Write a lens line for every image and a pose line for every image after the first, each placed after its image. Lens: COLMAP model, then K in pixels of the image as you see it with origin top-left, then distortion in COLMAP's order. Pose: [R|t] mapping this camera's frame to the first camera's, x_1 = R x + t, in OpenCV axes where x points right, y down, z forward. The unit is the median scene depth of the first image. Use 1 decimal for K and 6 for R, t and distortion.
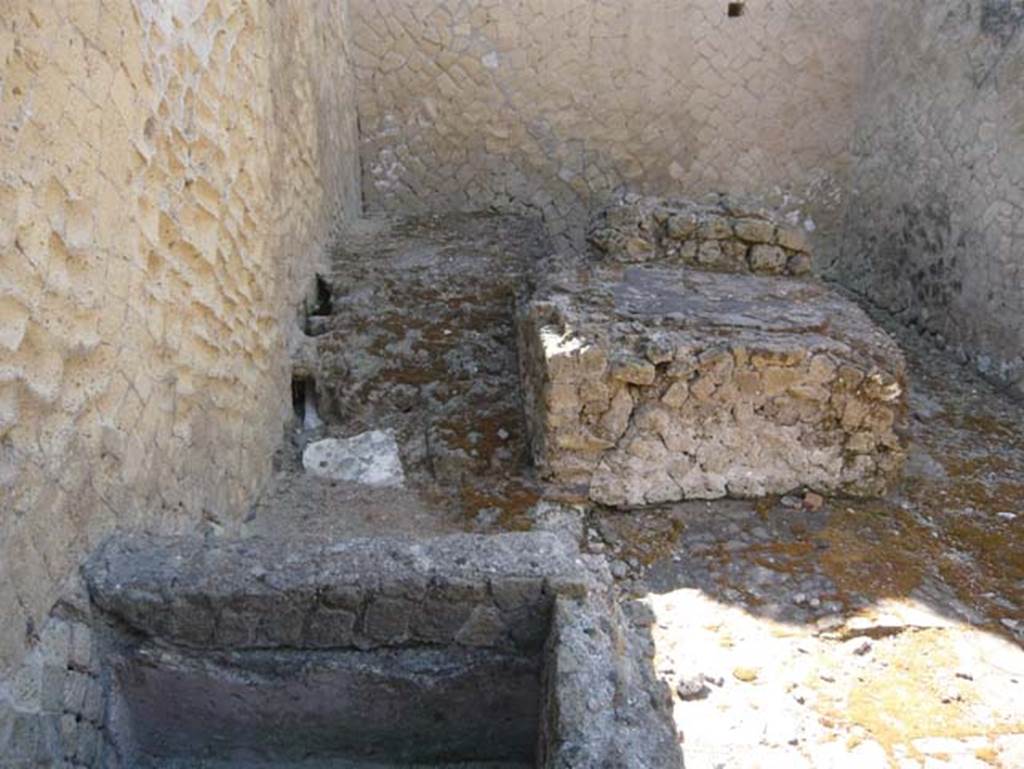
lens RADIAL K [[862.8, 0, 508.3], [0, 862.8, 392.5], [0, 0, 1]] dist [-0.098037, 0.037466]
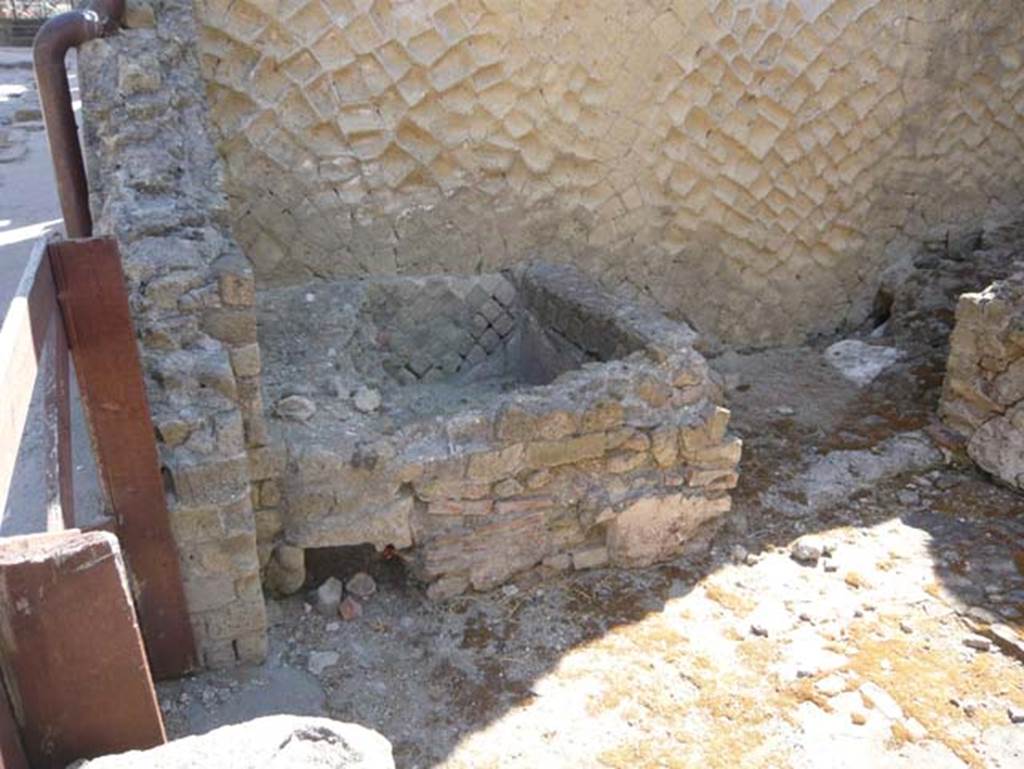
lens RADIAL K [[862.8, 0, 508.3], [0, 862.8, 392.5], [0, 0, 1]] dist [-0.098037, 0.037466]
pose [[0.353649, 0.360732, -0.863021, 0.724039], [-0.353442, 0.905776, 0.233770, 0.017400], [0.866032, 0.222355, 0.447824, 0.071017]]
